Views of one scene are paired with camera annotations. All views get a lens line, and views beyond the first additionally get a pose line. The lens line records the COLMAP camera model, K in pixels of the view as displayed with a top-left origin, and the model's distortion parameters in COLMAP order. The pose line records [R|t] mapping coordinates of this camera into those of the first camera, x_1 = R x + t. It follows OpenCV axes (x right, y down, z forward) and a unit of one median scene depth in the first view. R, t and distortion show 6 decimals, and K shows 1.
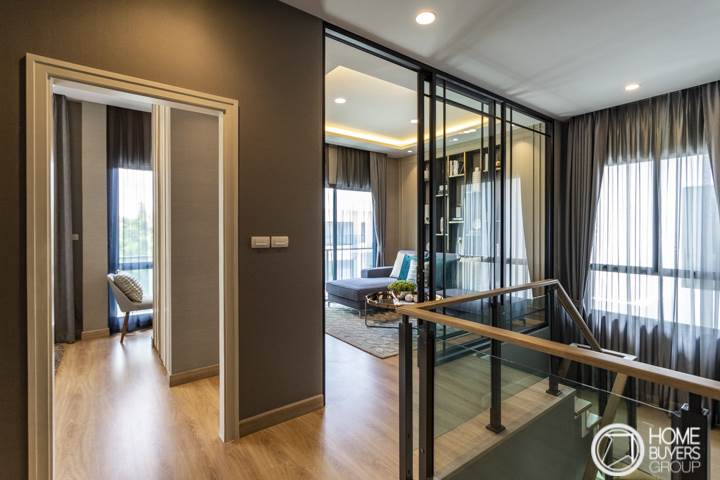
lens RADIAL K [[341.6, 0, 360.0], [0, 341.6, 240.0], [0, 0, 1]] dist [0.003013, -0.000010]
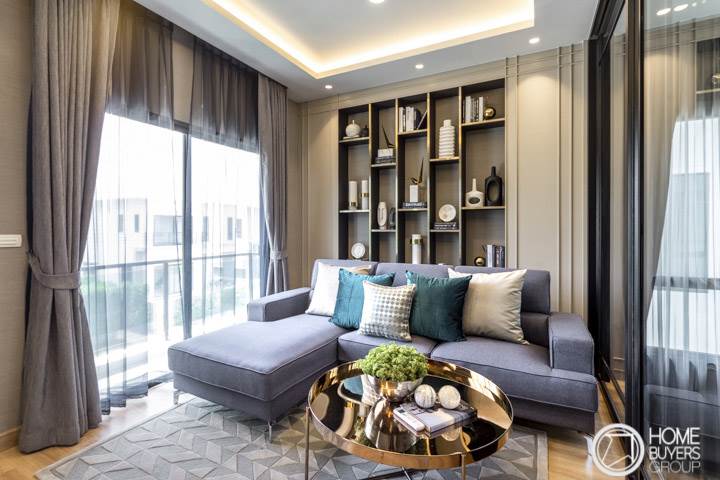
lens RADIAL K [[347.9, 0, 357.6], [0, 347.9, 225.5], [0, 0, 1]] dist [0.000858, 0.000105]
pose [[0.914472, -0.001818, 0.404645, -0.070969], [0.011274, 0.999716, -0.020988, -0.015446], [-0.404492, 0.023755, 0.914233, 0.630747]]
